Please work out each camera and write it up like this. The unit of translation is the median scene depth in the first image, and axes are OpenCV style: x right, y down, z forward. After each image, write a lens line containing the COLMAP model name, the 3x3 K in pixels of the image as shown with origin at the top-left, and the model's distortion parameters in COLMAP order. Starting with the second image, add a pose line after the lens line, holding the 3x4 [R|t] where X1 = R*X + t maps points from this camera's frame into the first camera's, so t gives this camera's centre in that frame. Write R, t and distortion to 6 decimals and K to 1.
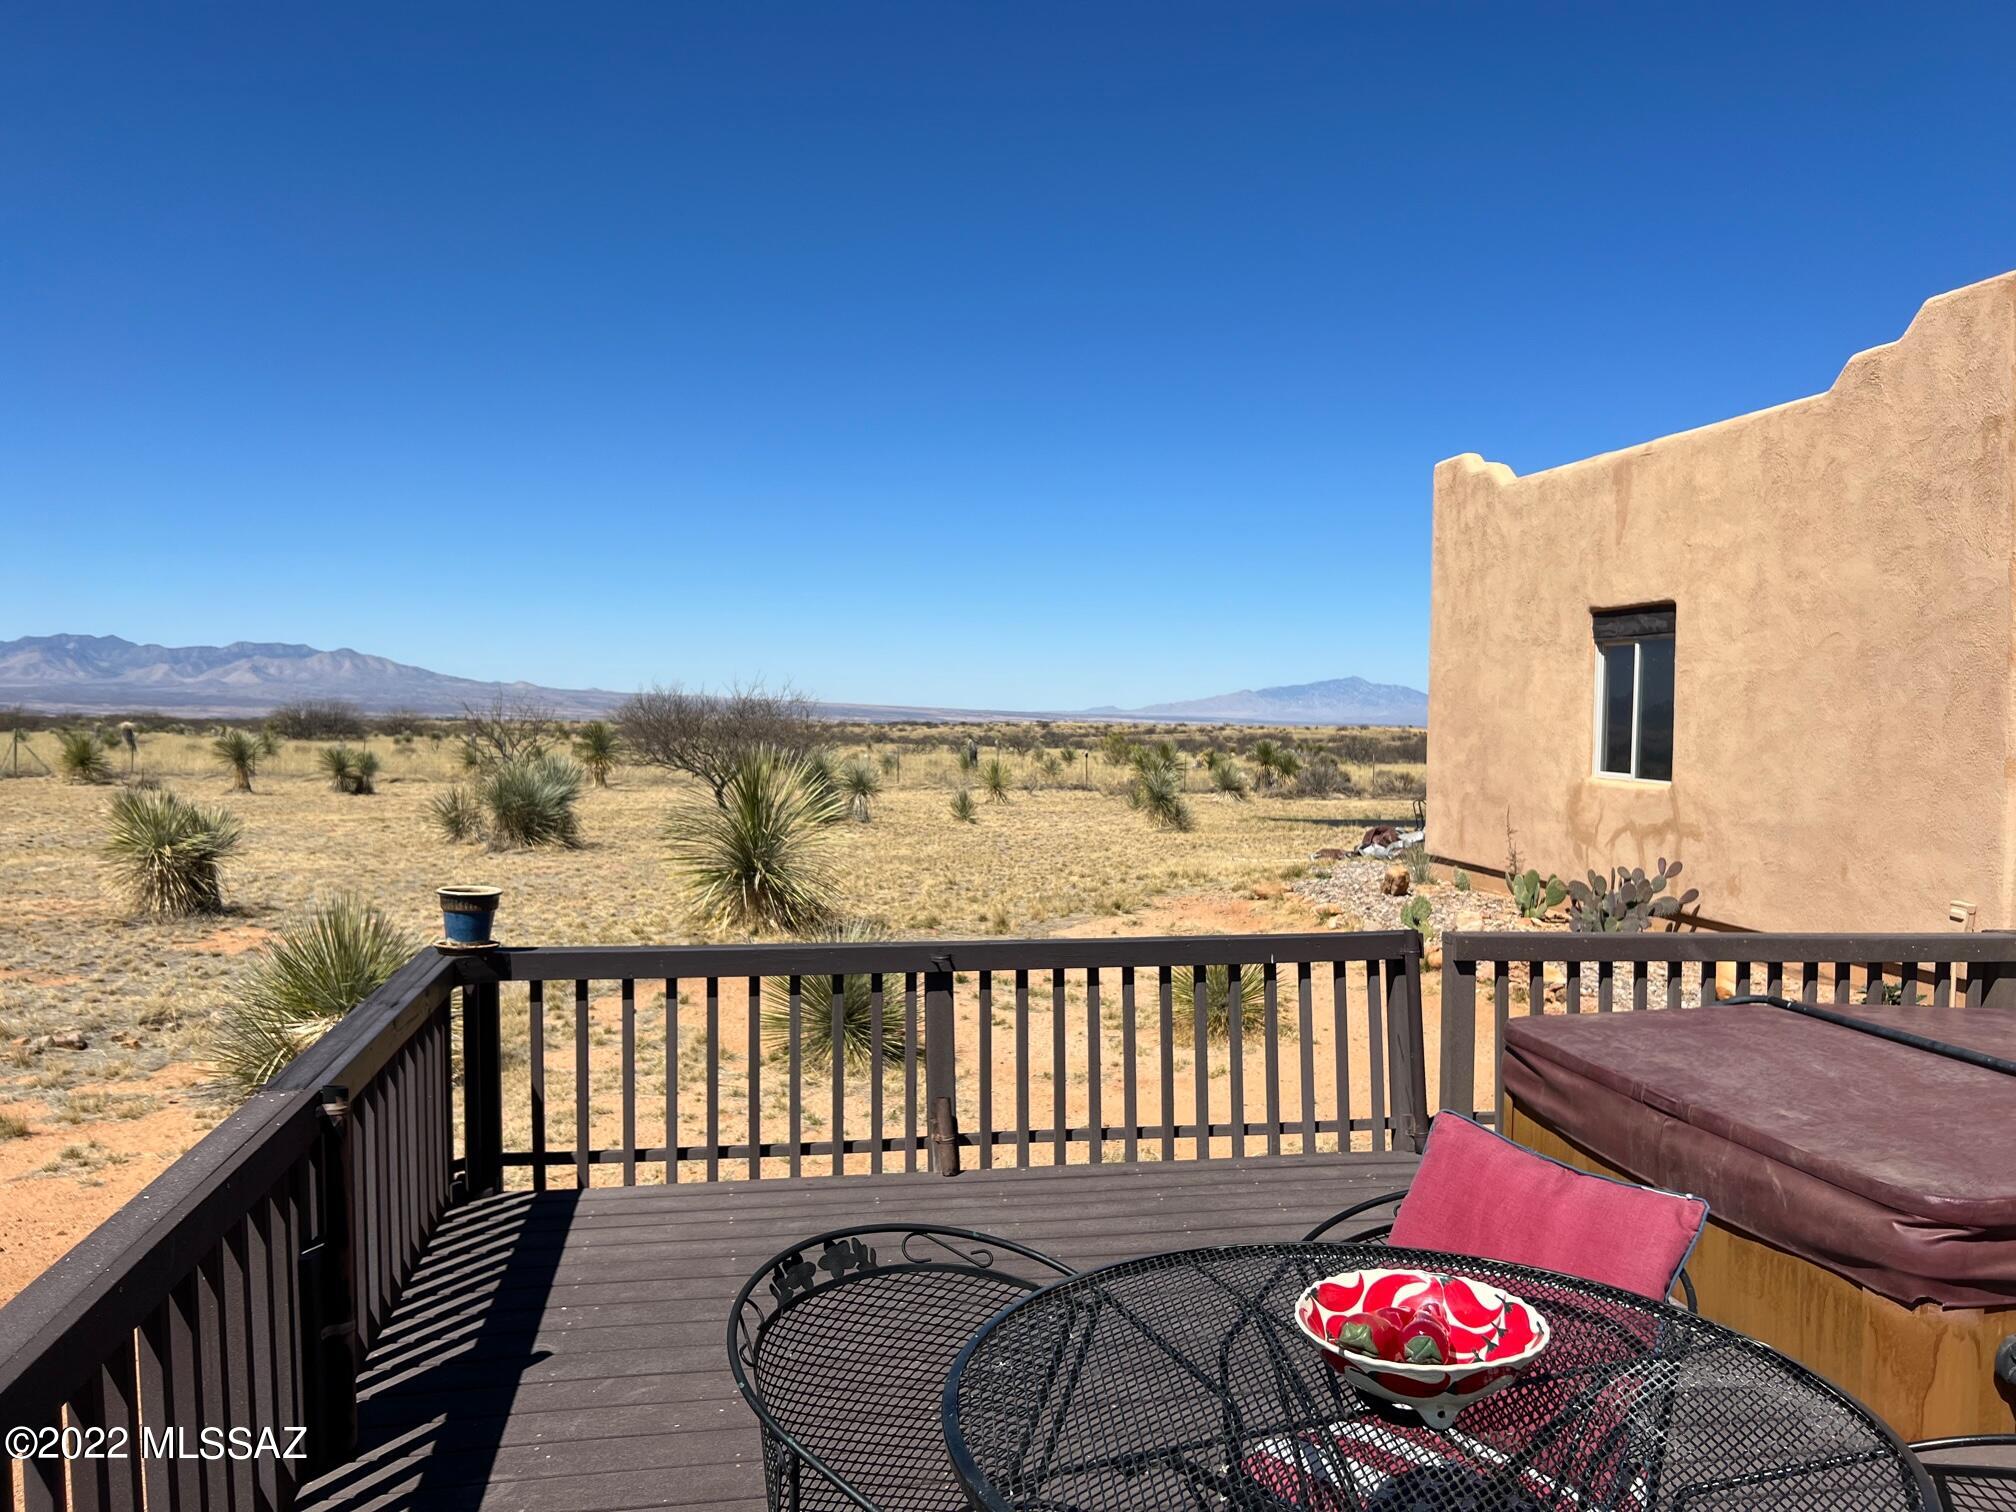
lens RADIAL K [[1529.7, 0, 1006.0], [0, 1529.7, 737.7], [0, 0, 1]] dist [0.015818, 0.001072]
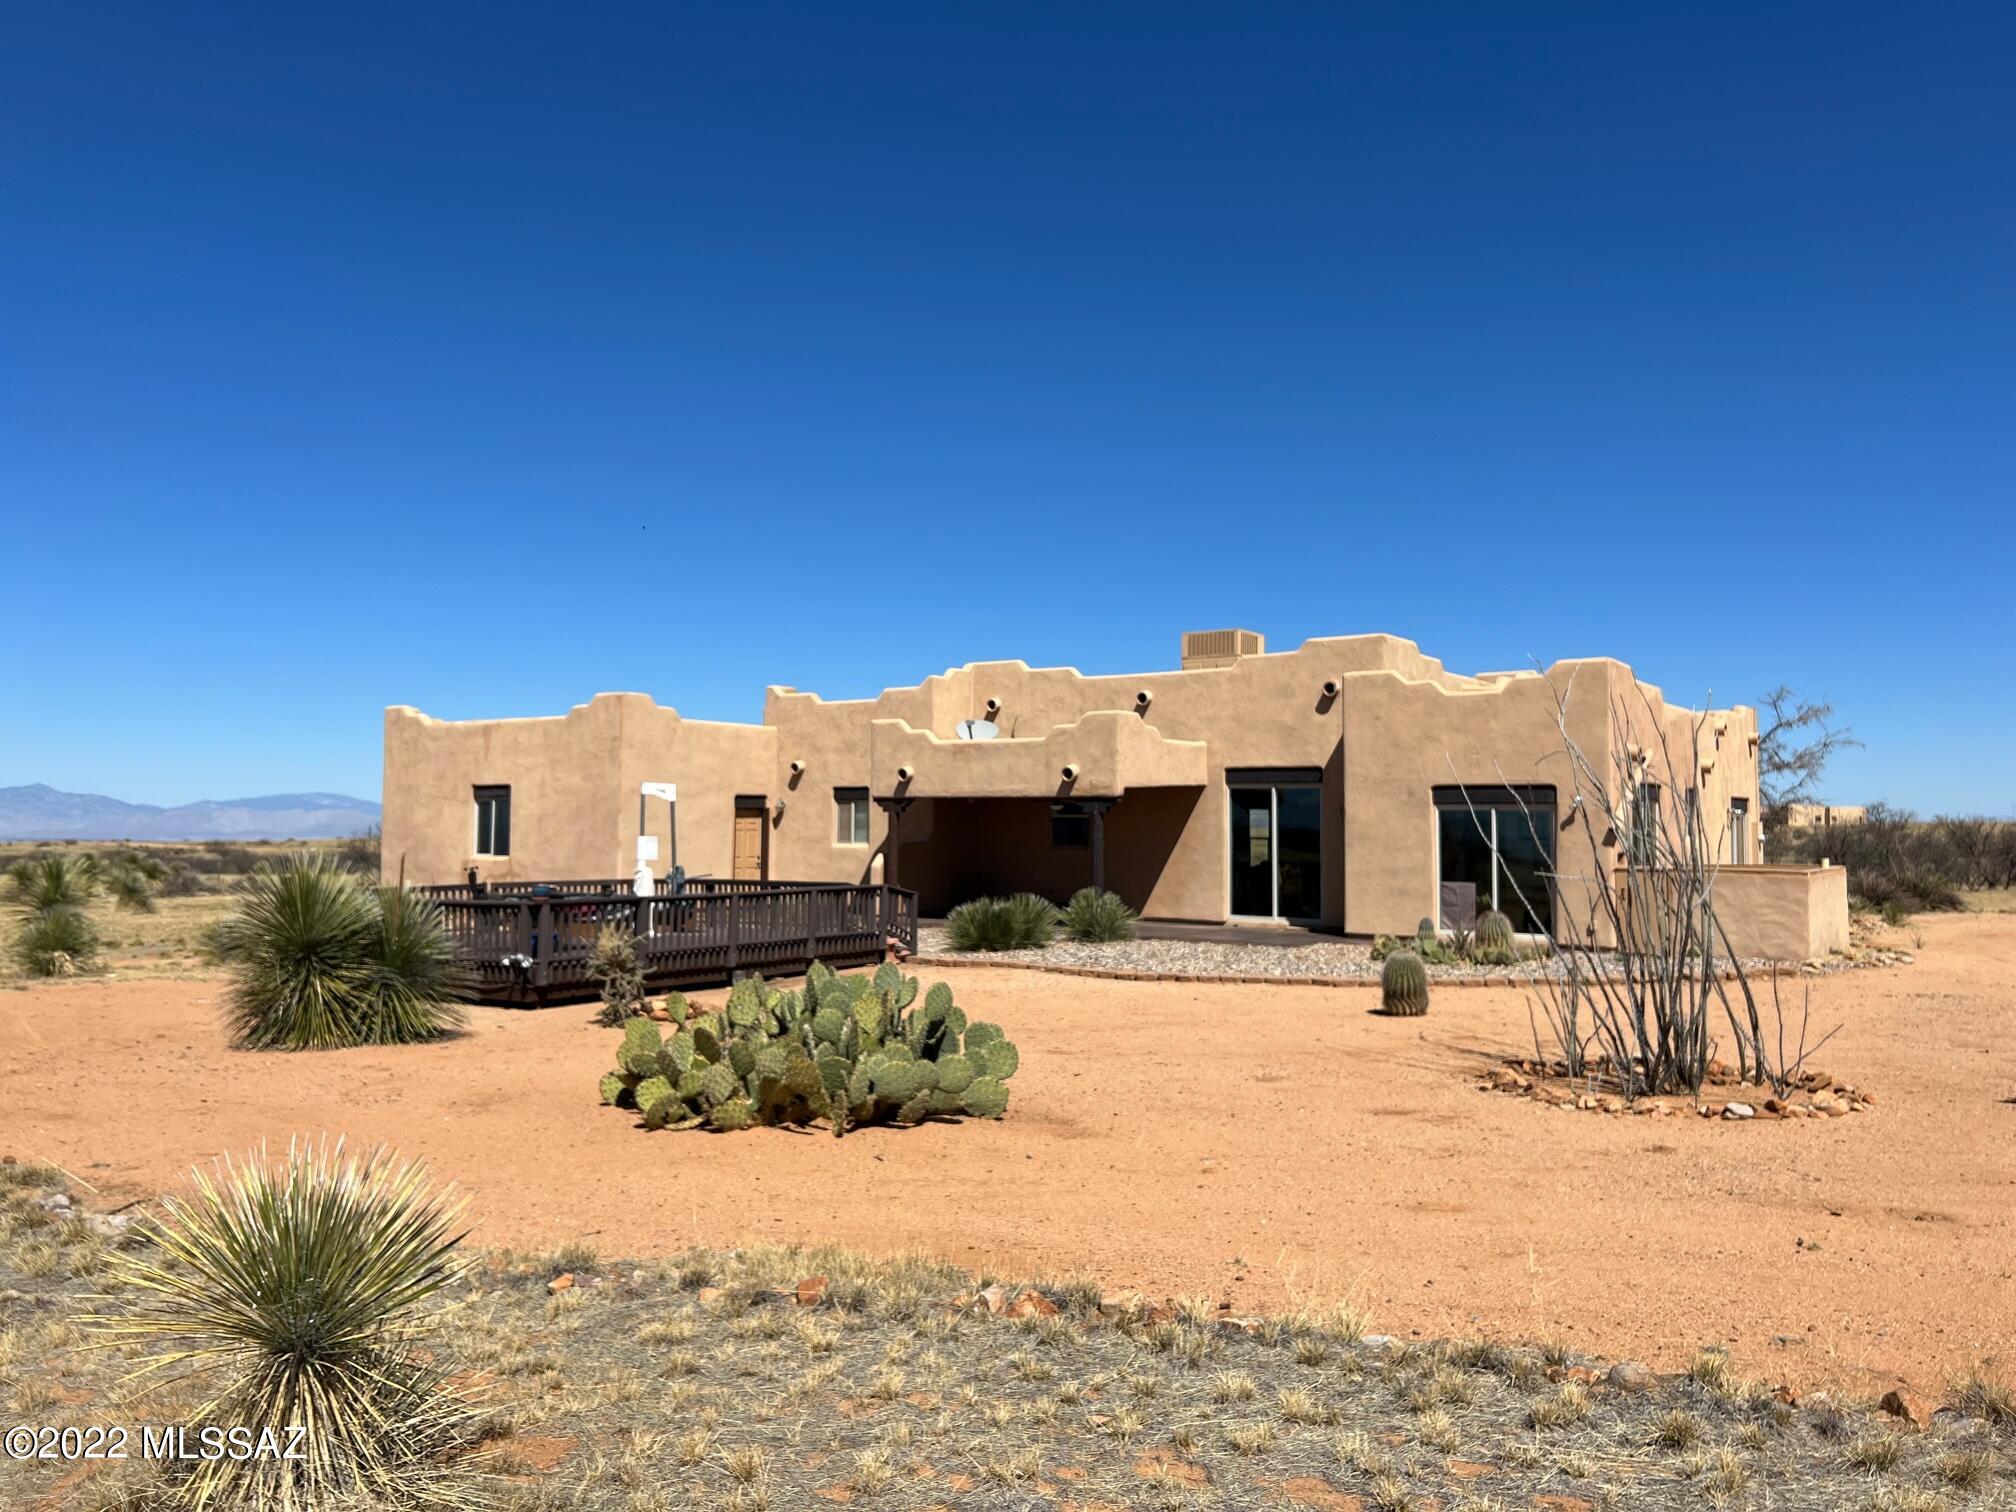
lens RADIAL K [[1529.7, 0, 1006.0], [0, 1529.7, 737.7], [0, 0, 1]] dist [0.015818, 0.001072]
pose [[0.703582, 0.027787, 0.710070, -0.773700], [0.022557, 0.997858, -0.061400, 0.007412], [-0.710256, 0.059217, 0.701449, -1.339868]]
